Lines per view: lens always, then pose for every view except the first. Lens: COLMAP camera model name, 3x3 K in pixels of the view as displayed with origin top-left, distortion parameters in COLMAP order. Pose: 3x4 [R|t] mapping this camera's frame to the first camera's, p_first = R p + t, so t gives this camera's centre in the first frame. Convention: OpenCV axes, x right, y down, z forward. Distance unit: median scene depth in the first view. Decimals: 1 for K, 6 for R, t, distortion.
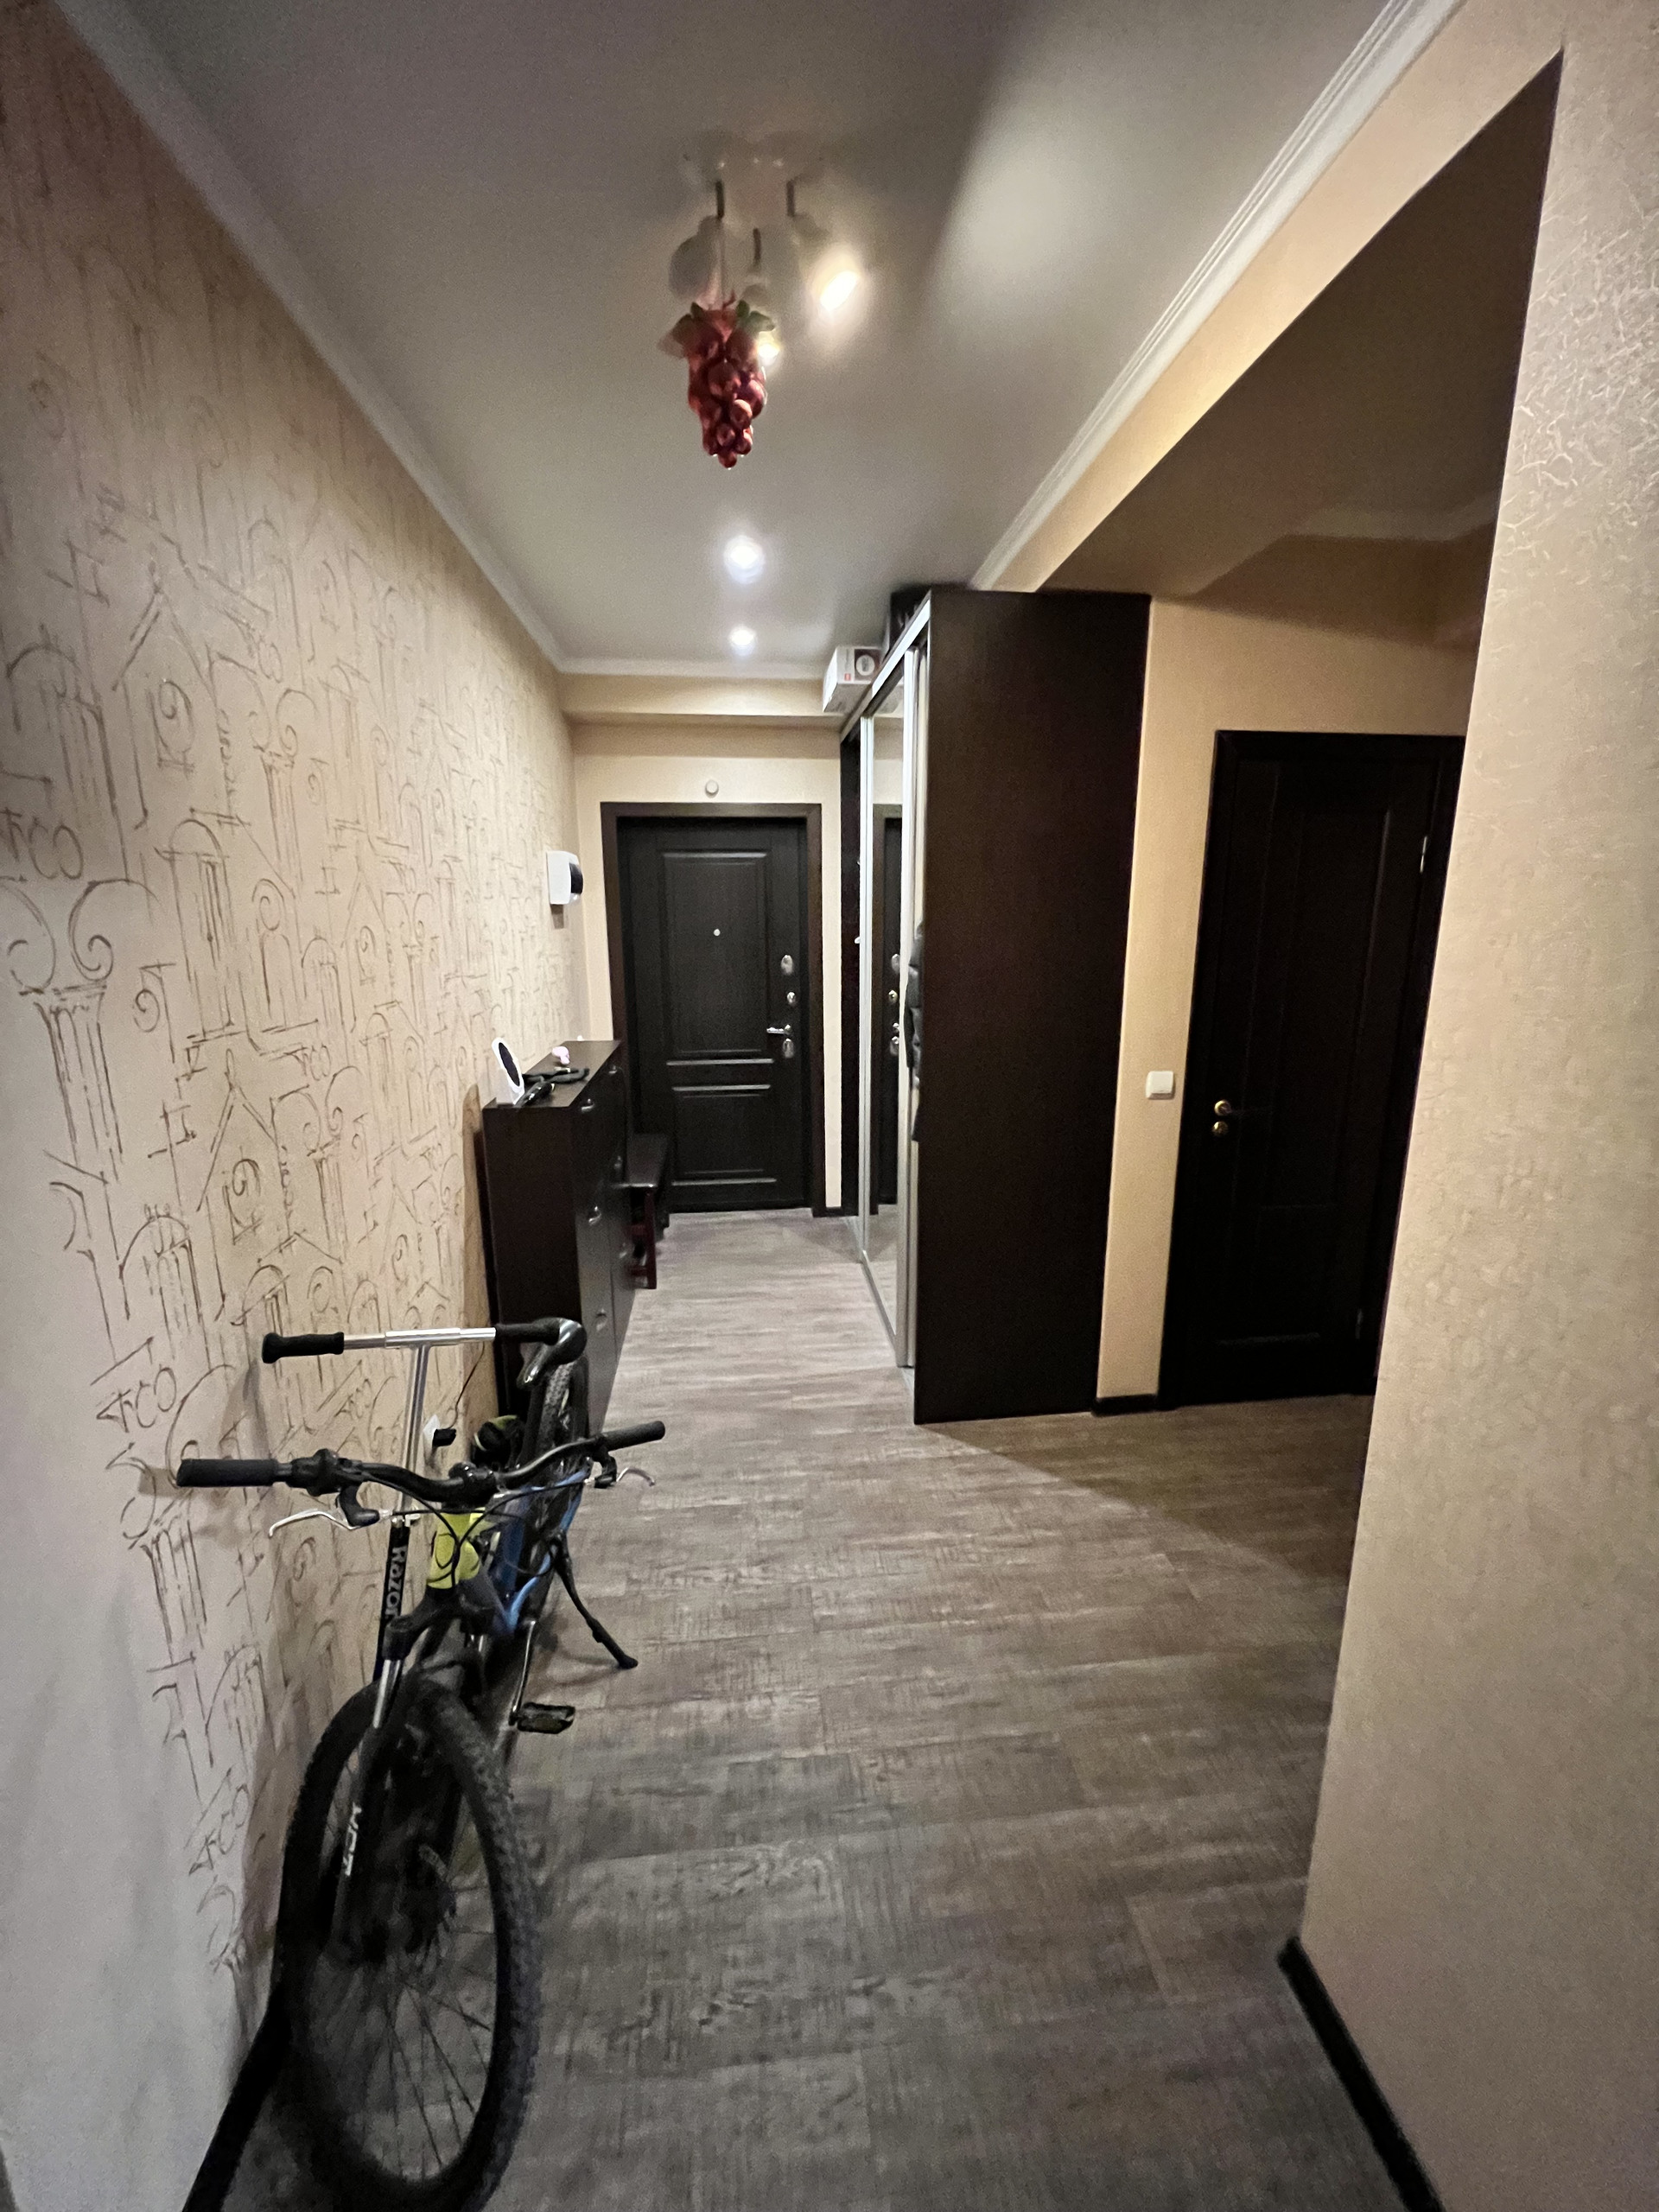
lens RADIAL K [[879.5, 0, 829.5], [0, 879.5, 1105.2], [0, 0, 1]] dist [-0.002489, 0.000384]
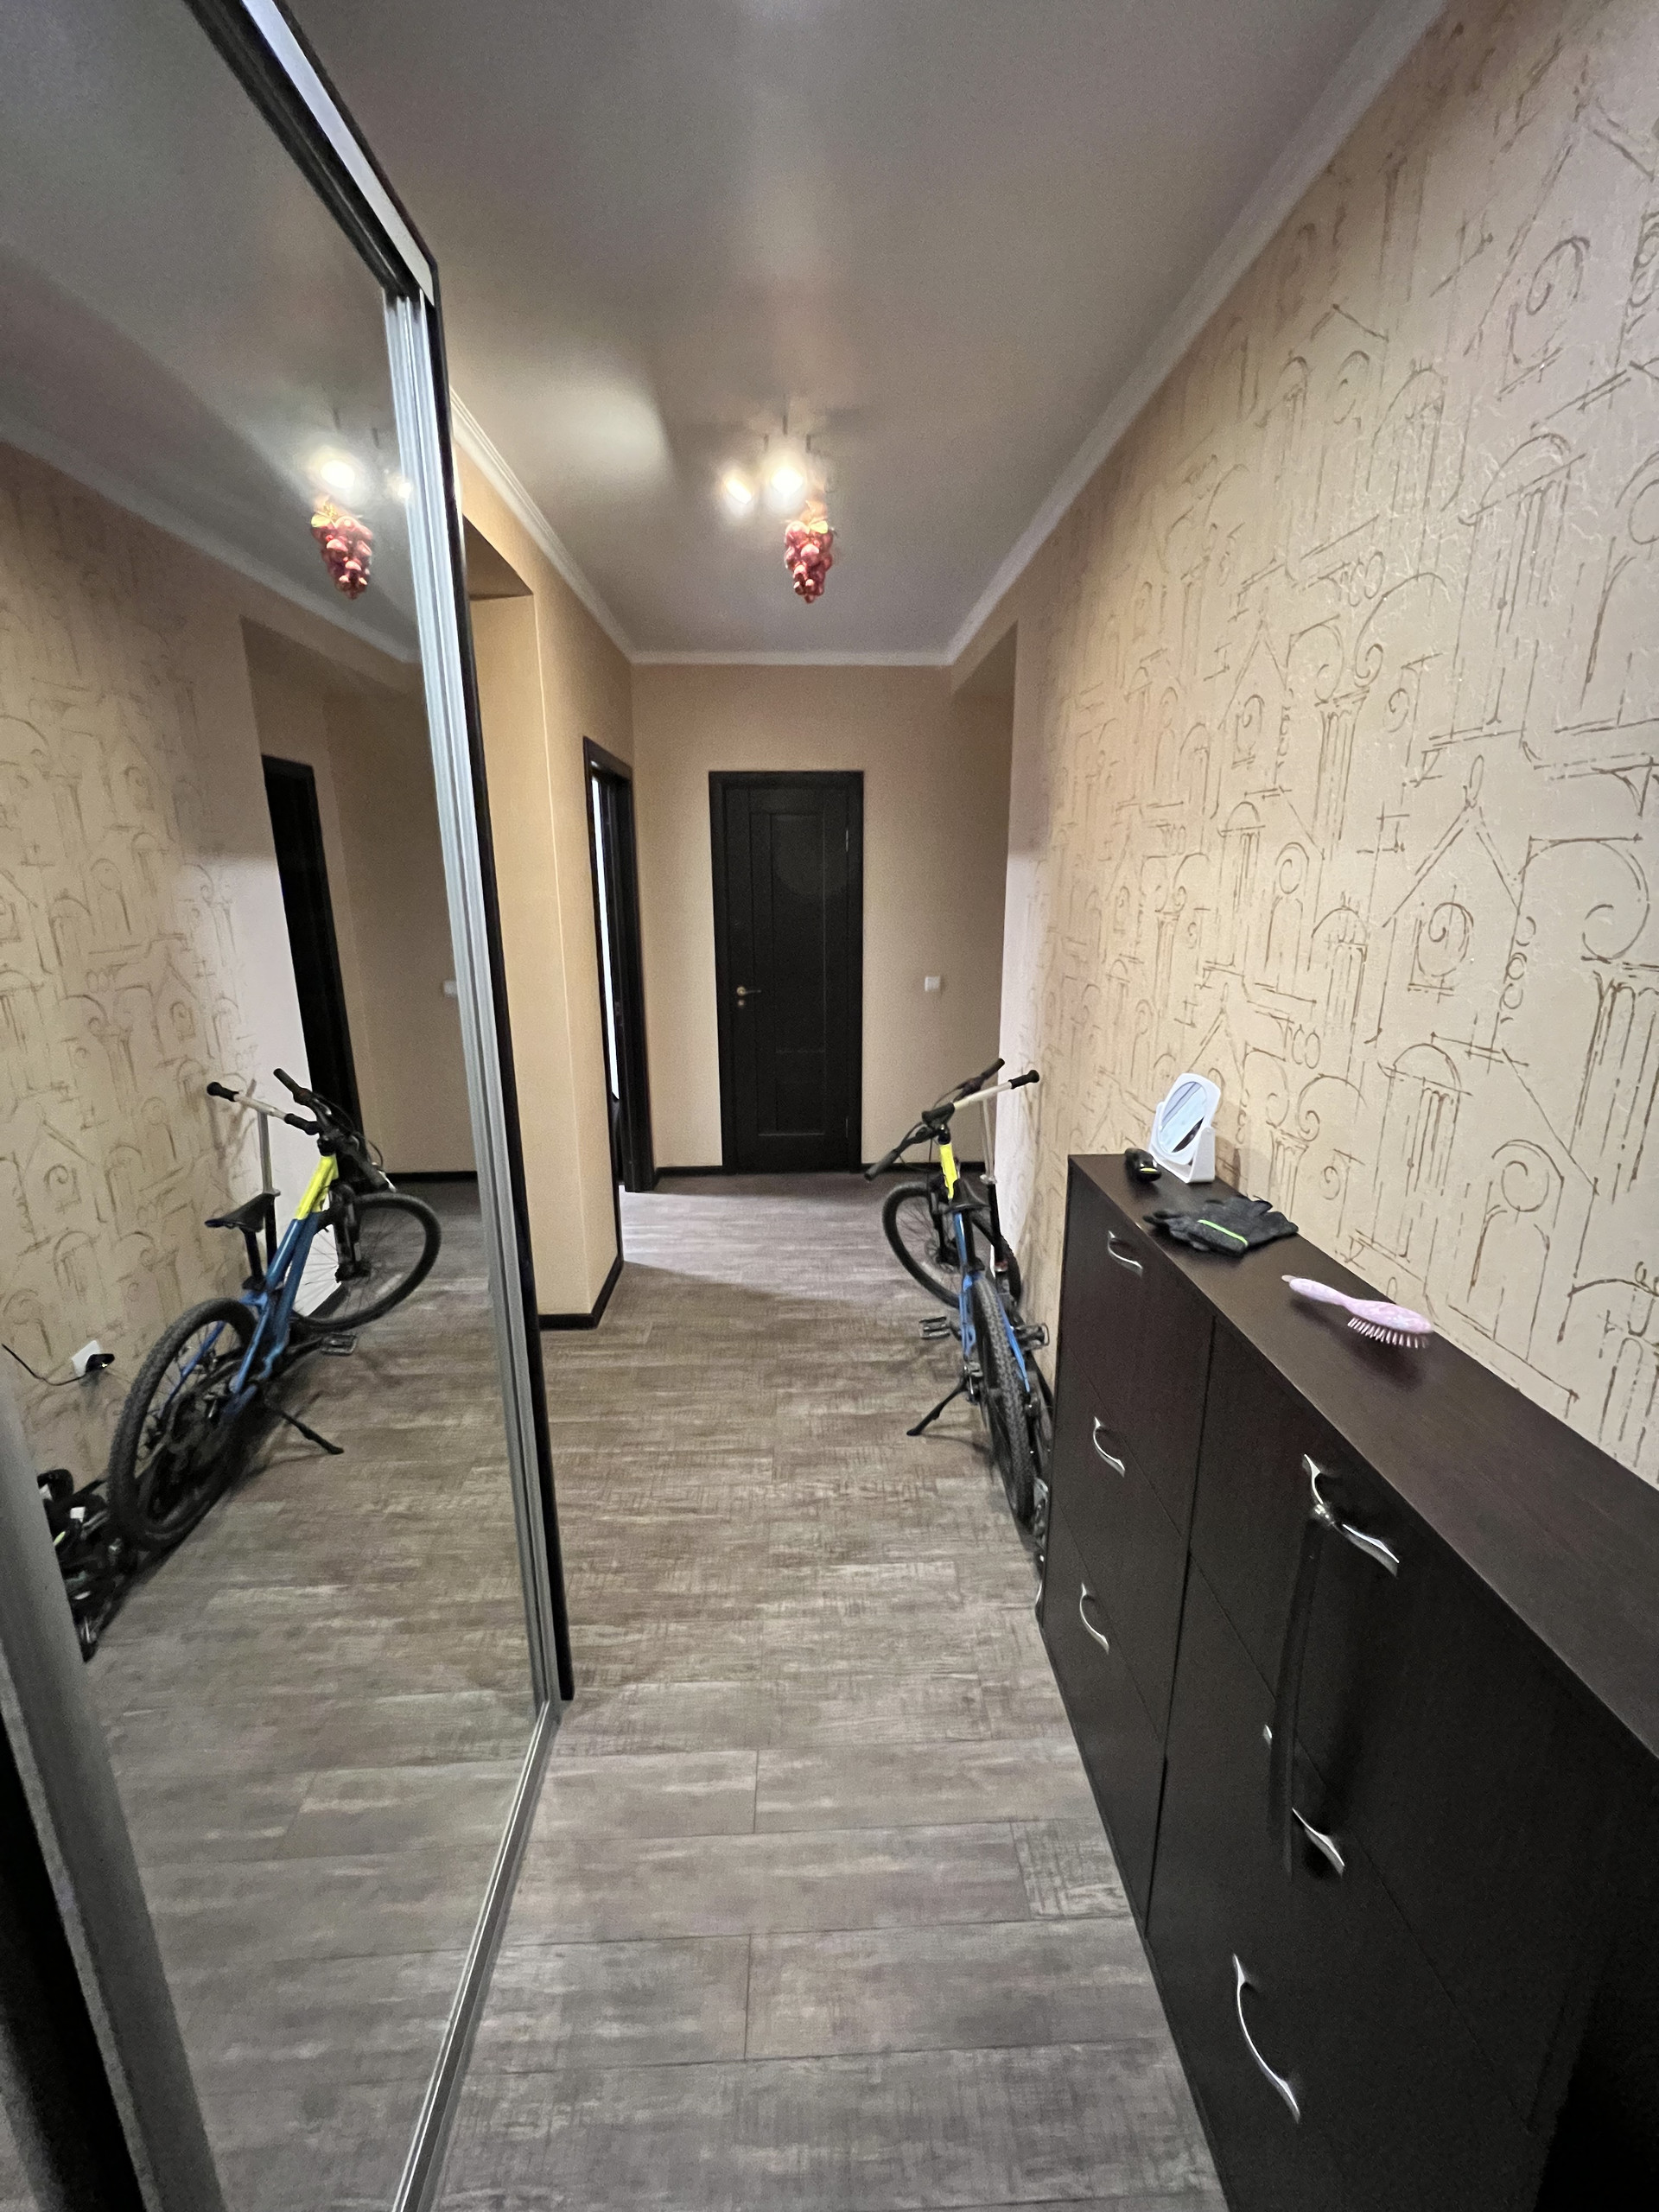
lens RADIAL K [[879.5, 0, 831.2], [0, 879.5, 1094.8], [0, 0, 1]] dist [-0.002489, 0.000384]
pose [[-0.997976, -0.003861, 0.063469, -0.170495], [0.025305, 0.891592, 0.452132, -0.410147], [-0.058334, 0.452823, -0.889690, 1.810945]]
